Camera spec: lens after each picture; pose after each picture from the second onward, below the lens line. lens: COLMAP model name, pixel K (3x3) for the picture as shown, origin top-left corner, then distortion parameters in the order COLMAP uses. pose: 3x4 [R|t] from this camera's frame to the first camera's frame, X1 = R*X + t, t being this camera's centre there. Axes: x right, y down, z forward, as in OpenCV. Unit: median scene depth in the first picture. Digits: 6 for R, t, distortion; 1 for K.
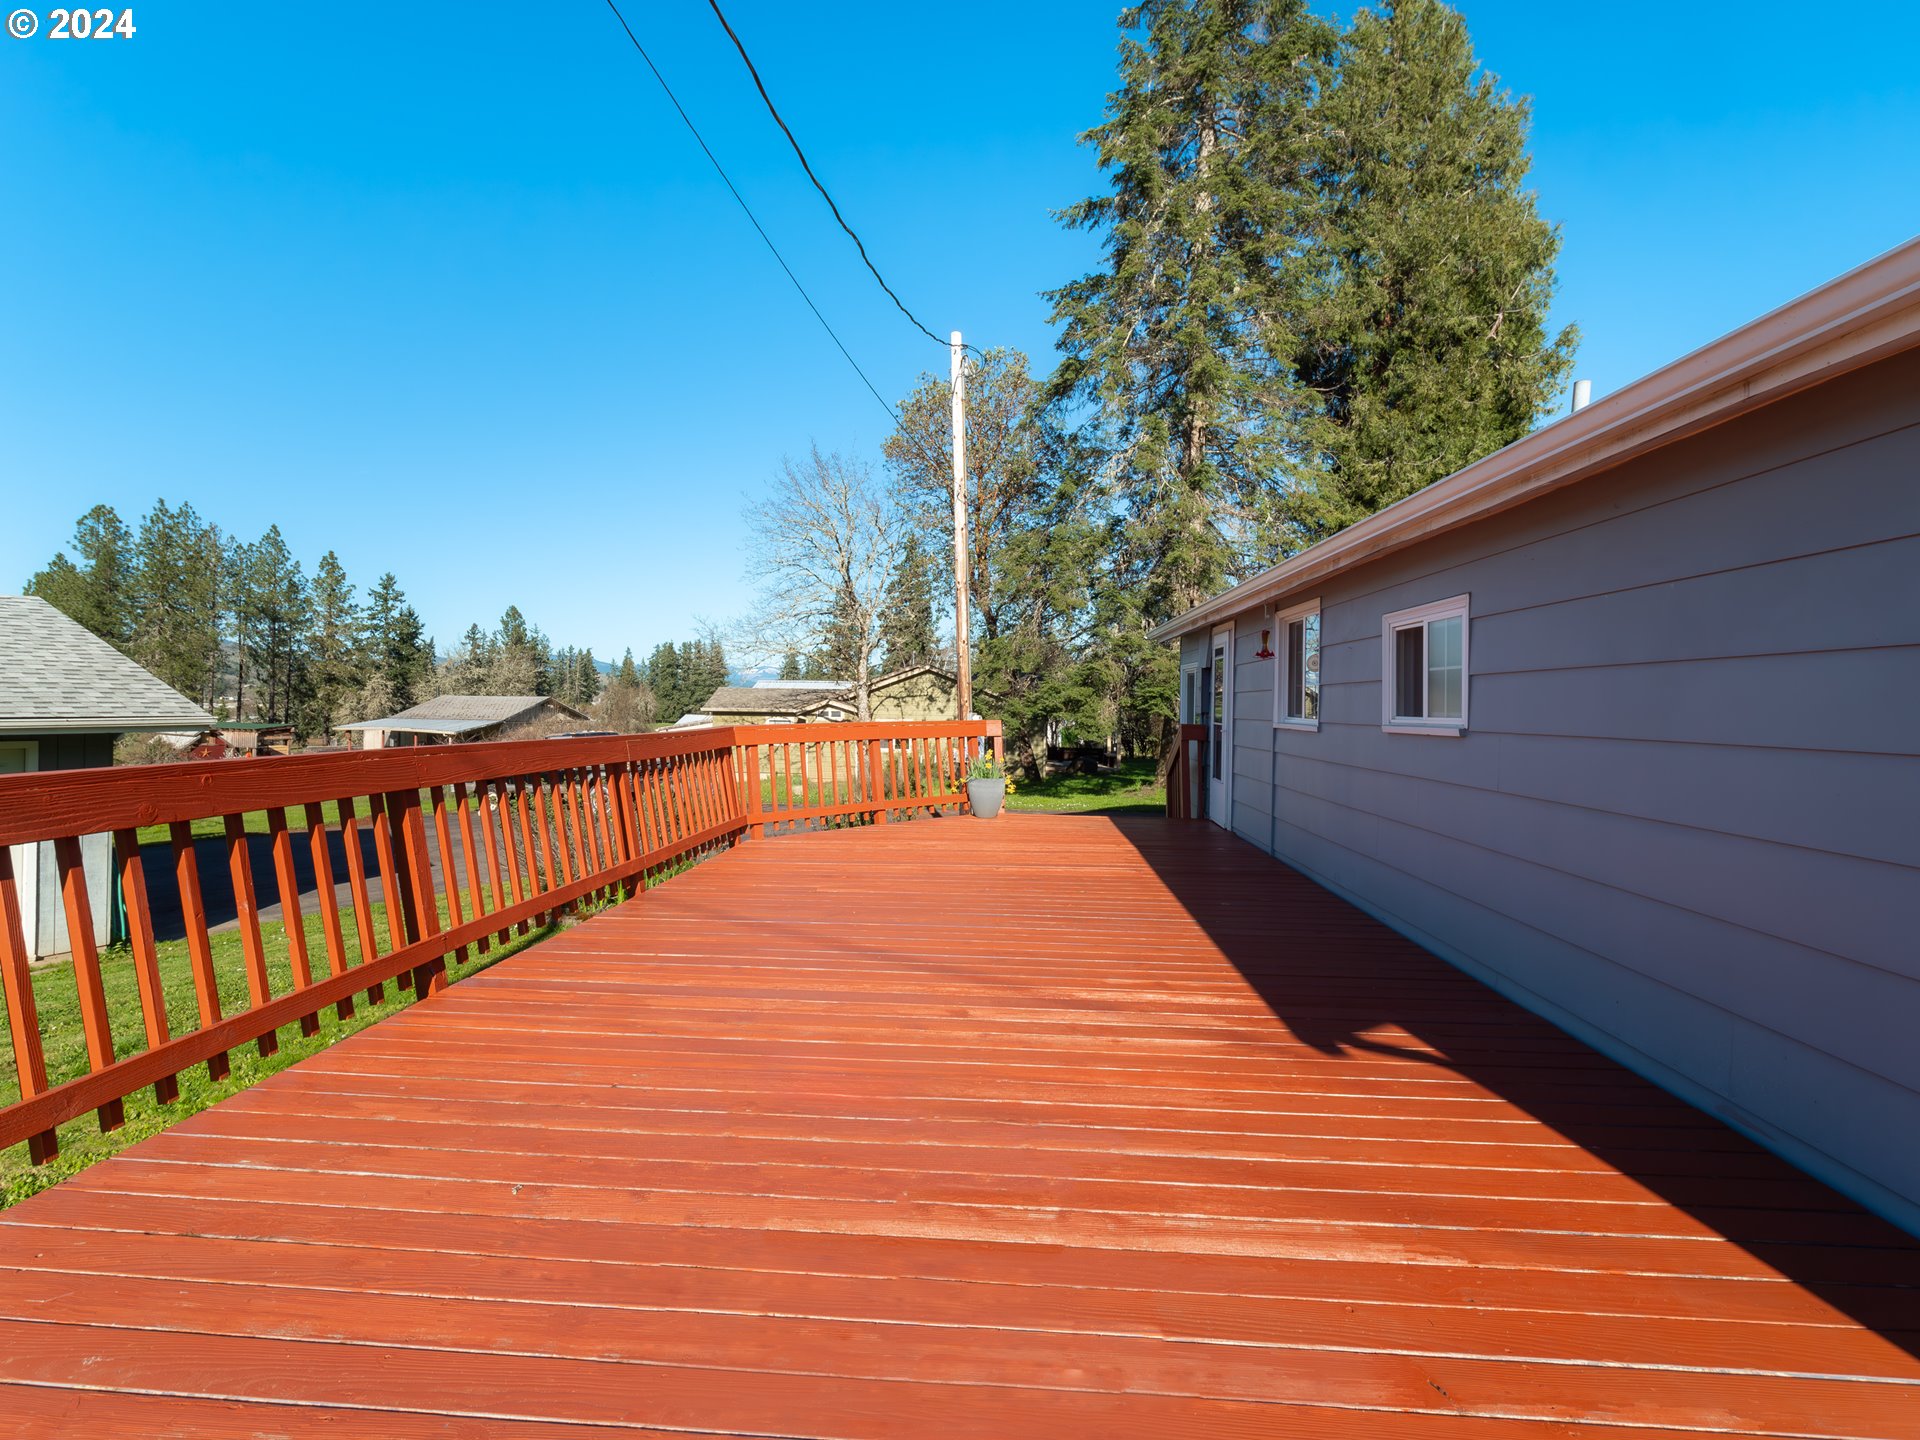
lens RADIAL K [[863.8, 0, 954.2], [0, 863.8, 712.7], [0, 0, 1]] dist [0.013037, -0.017023]
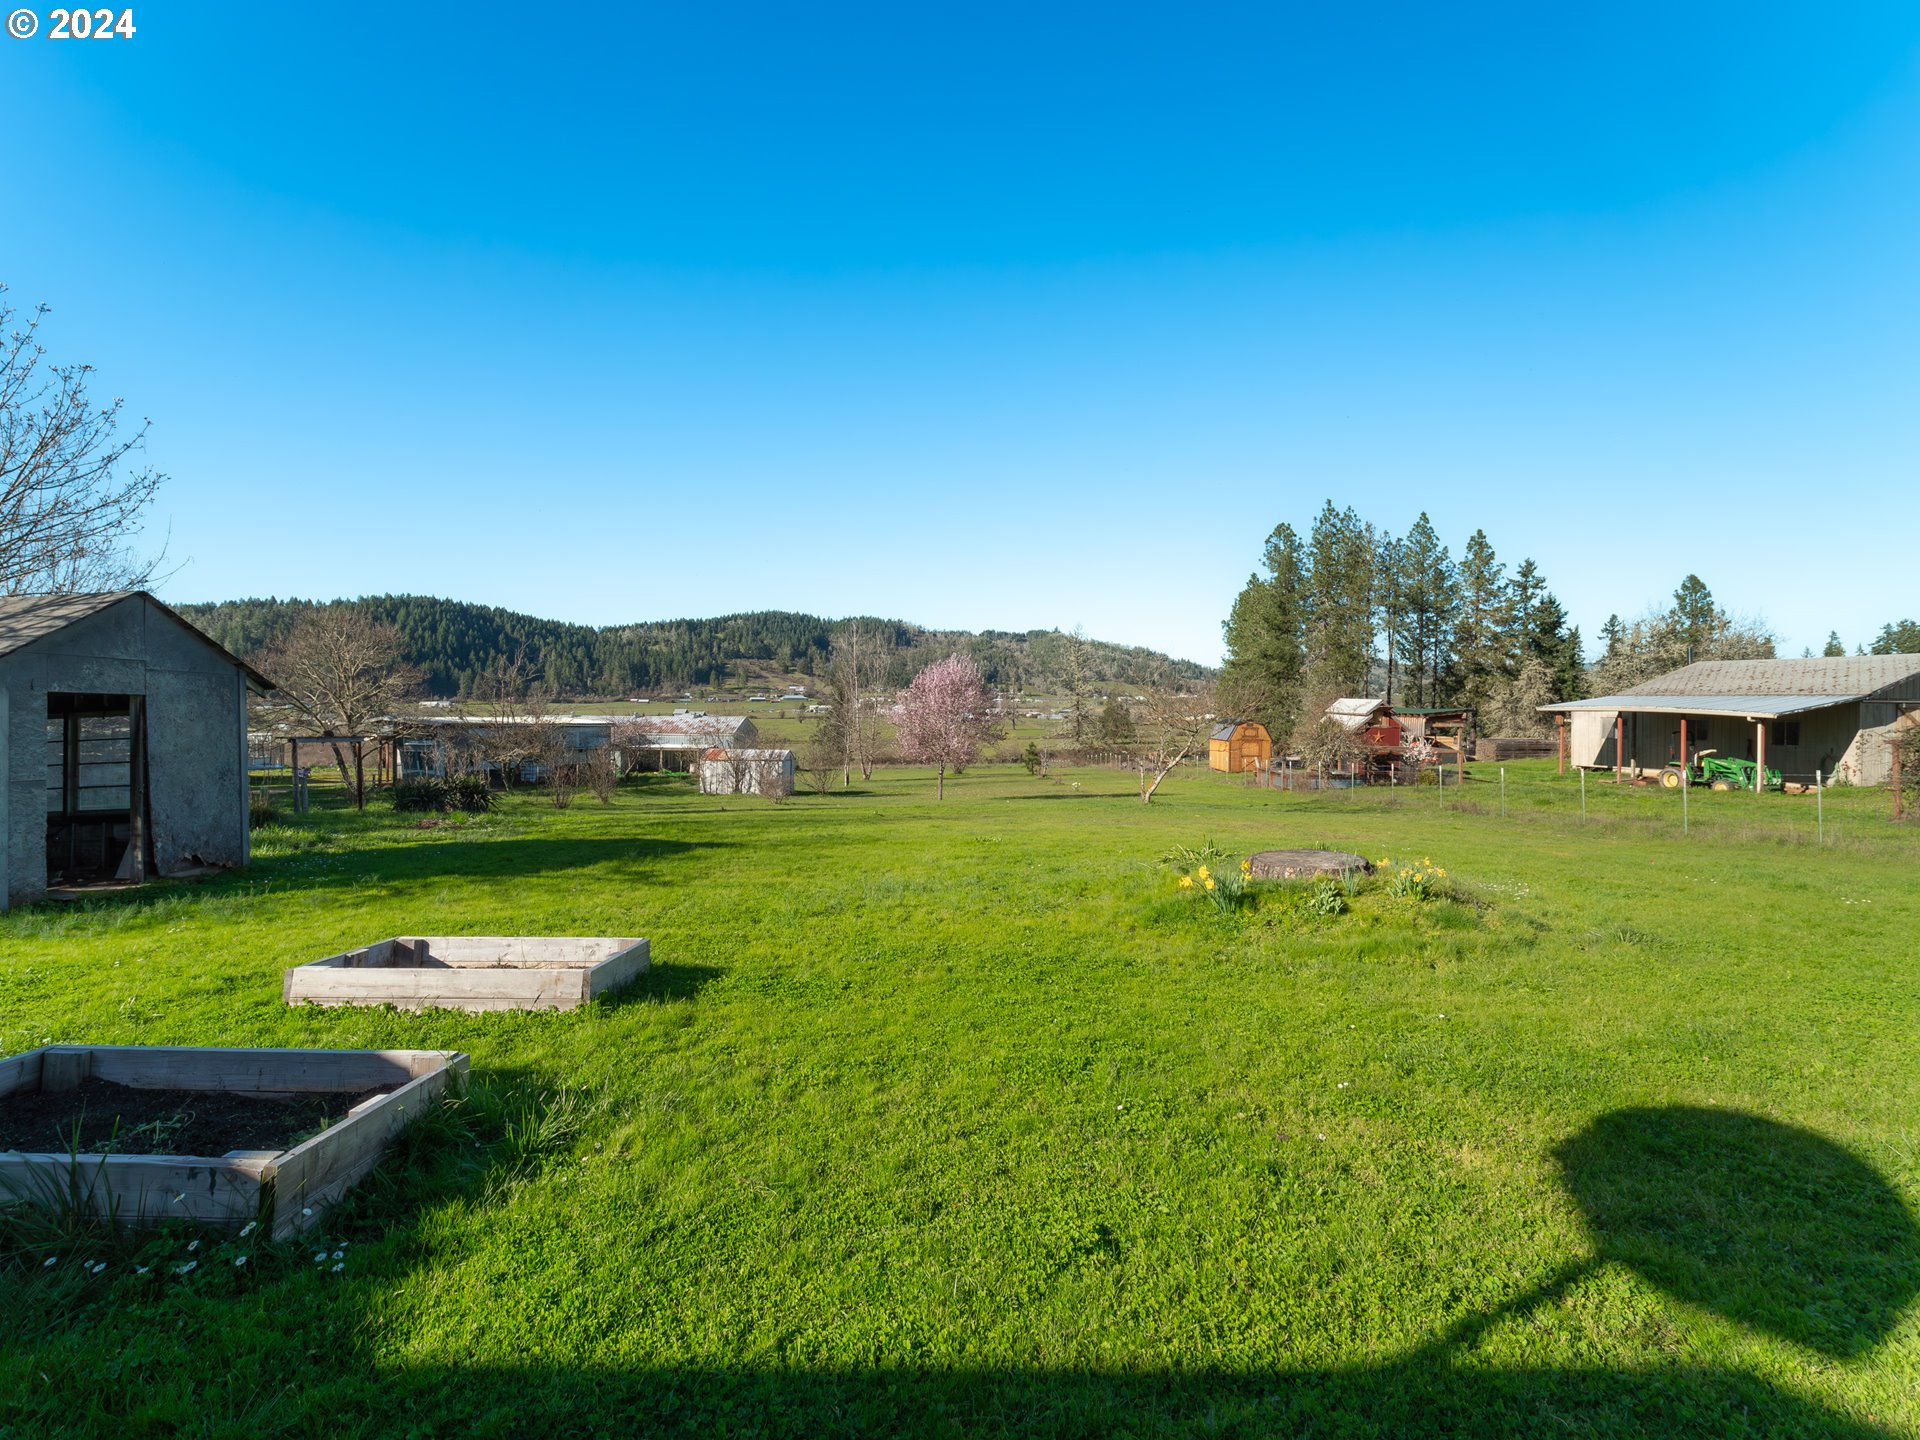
lens RADIAL K [[863.8, 0, 954.2], [0, 863.8, 712.7], [0, 0, 1]] dist [0.013037, -0.017023]
pose [[0.415500, 0.008335, -0.909555, -0.121738], [-0.015541, 0.999877, 0.002063, 0.011812], [0.909460, 0.013279, 0.415579, 0.125049]]
